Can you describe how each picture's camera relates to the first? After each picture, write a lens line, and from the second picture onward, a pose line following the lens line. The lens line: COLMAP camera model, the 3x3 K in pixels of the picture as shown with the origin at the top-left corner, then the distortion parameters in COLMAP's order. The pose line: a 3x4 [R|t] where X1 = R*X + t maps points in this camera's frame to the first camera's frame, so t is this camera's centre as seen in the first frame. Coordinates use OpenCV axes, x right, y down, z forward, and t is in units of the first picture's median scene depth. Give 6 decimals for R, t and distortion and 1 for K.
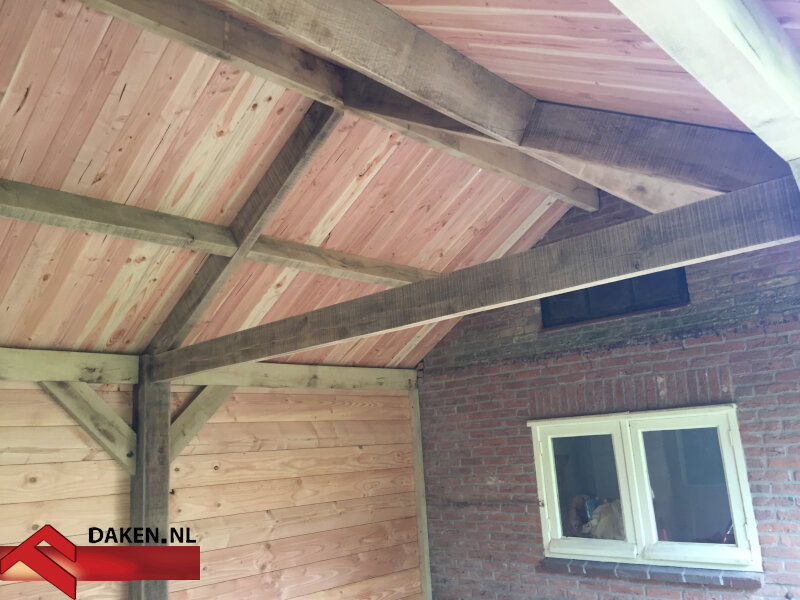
lens RADIAL K [[679.8, 0, 406.6], [0, 679.8, 308.4], [0, 0, 1]] dist [0.124057, -0.198644]
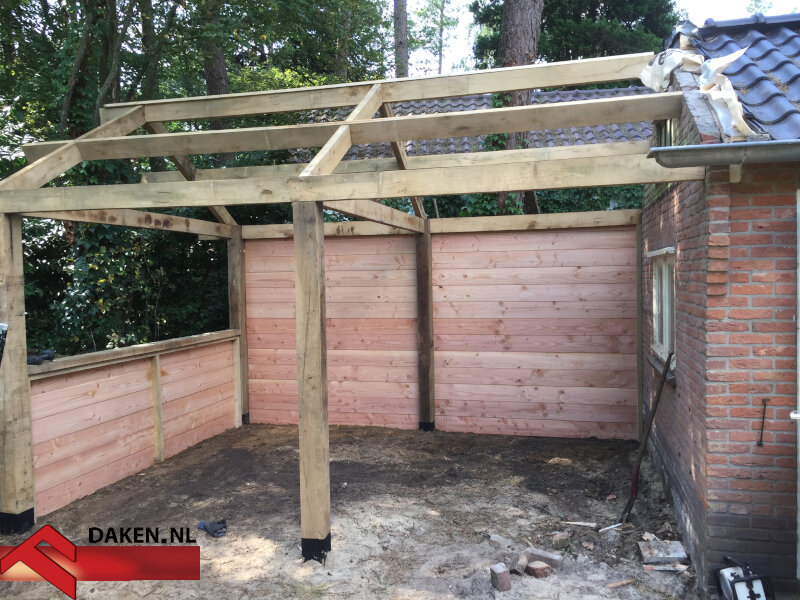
lens RADIAL K [[679.8, 0, 406.6], [0, 679.8, 308.4], [0, 0, 1]] dist [0.124057, -0.198644]
pose [[0.492323, 0.095453, -0.865163, 1.227401], [0.168424, 0.964736, 0.202281, -0.078646], [0.853962, -0.245302, 0.458885, 0.015087]]
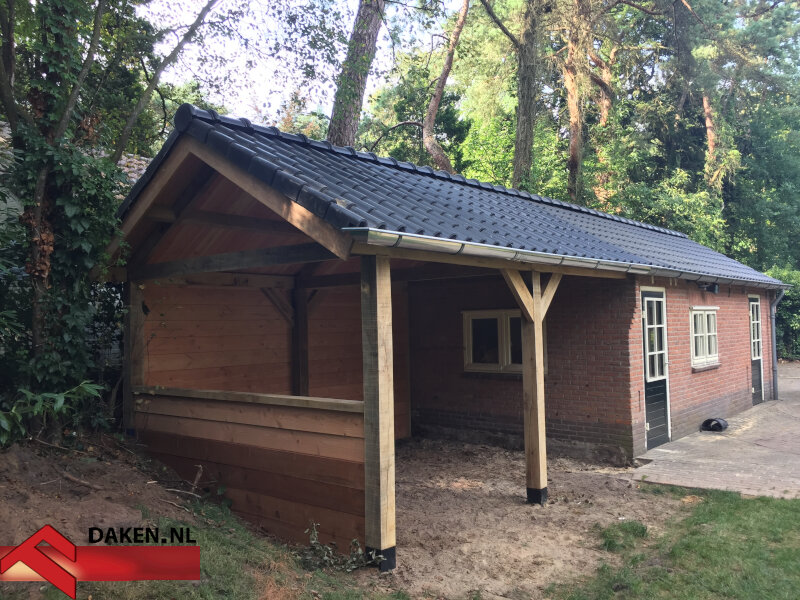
lens RADIAL K [[679.8, 0, 406.6], [0, 679.8, 308.4], [0, 0, 1]] dist [0.124057, -0.198644]
pose [[0.997366, 0.042314, 0.058906, -0.130950], [-0.052119, 0.982944, 0.176368, -0.231537], [-0.050439, -0.178973, 0.982560, -1.194671]]
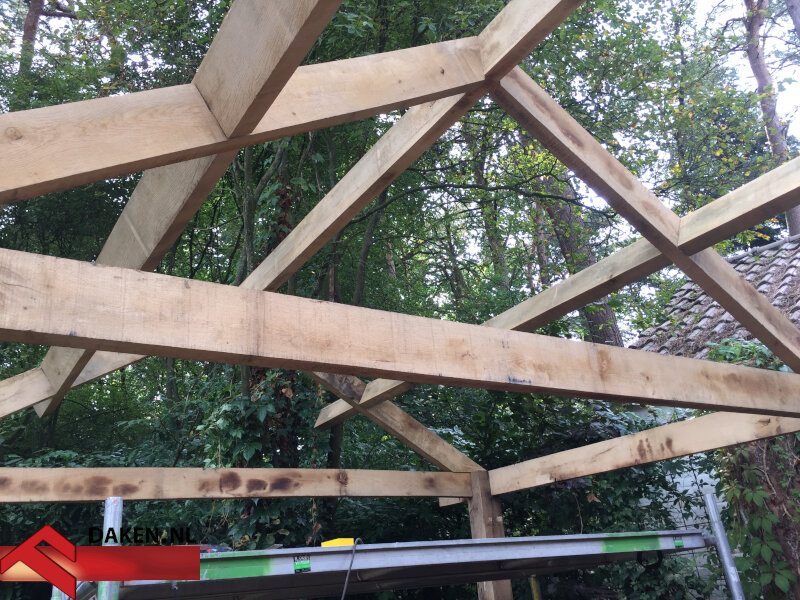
lens RADIAL K [[679.8, 0, 406.6], [0, 679.8, 308.4], [0, 0, 1]] dist [0.124057, -0.198644]
pose [[-0.225680, -0.281525, -0.932637, 0.390173], [0.294479, 0.892837, -0.340769, 0.107365], [0.928628, -0.351547, -0.118593, 0.658530]]
